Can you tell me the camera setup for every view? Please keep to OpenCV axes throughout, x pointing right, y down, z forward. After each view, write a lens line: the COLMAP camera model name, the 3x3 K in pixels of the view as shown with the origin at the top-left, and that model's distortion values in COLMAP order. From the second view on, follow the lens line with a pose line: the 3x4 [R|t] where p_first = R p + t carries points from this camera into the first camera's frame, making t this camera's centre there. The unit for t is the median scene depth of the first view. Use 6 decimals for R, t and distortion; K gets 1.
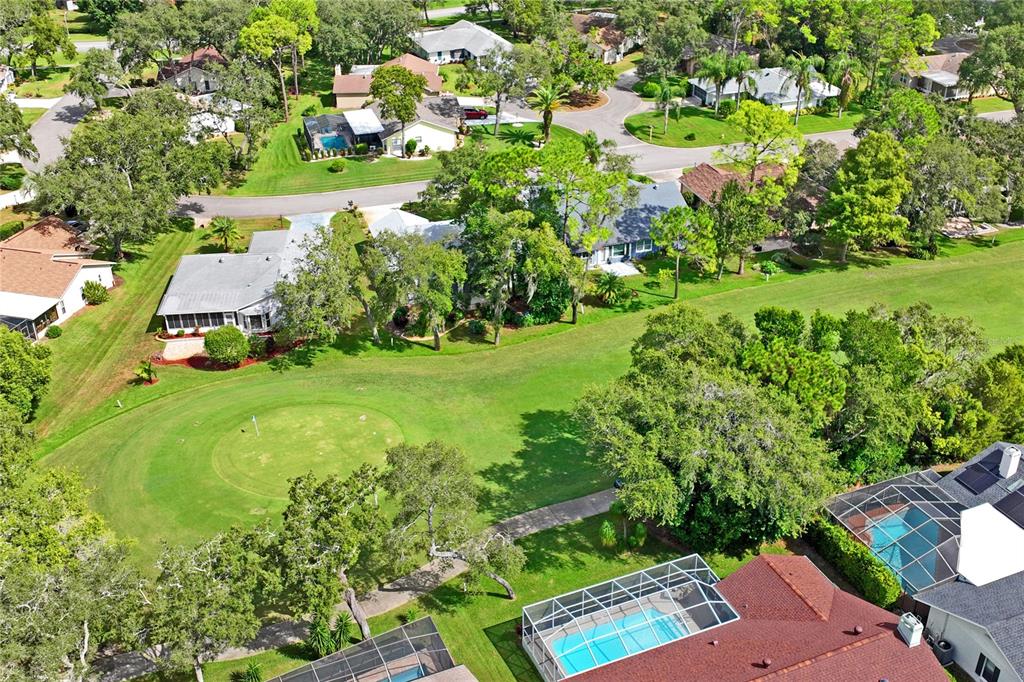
lens RADIAL K [[1030.5, 0, 512.0], [0, 1030.5, 341.0], [0, 0, 1]] dist [-0.008274, 0.005966]
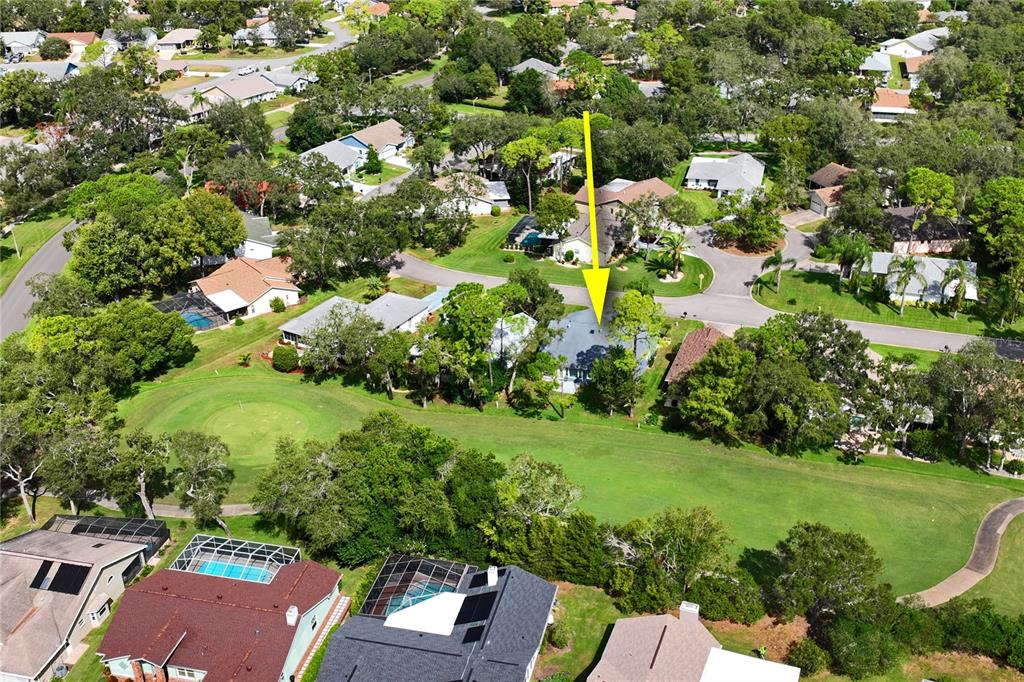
lens RADIAL K [[1030.5, 0, 512.0], [0, 1030.5, 341.0], [0, 0, 1]] dist [-0.008274, 0.005966]
pose [[0.809198, 0.263095, -0.525337, 0.560631], [-0.282983, 0.958118, 0.043946, -0.127950], [0.514897, 0.113100, 0.849758, -0.109128]]
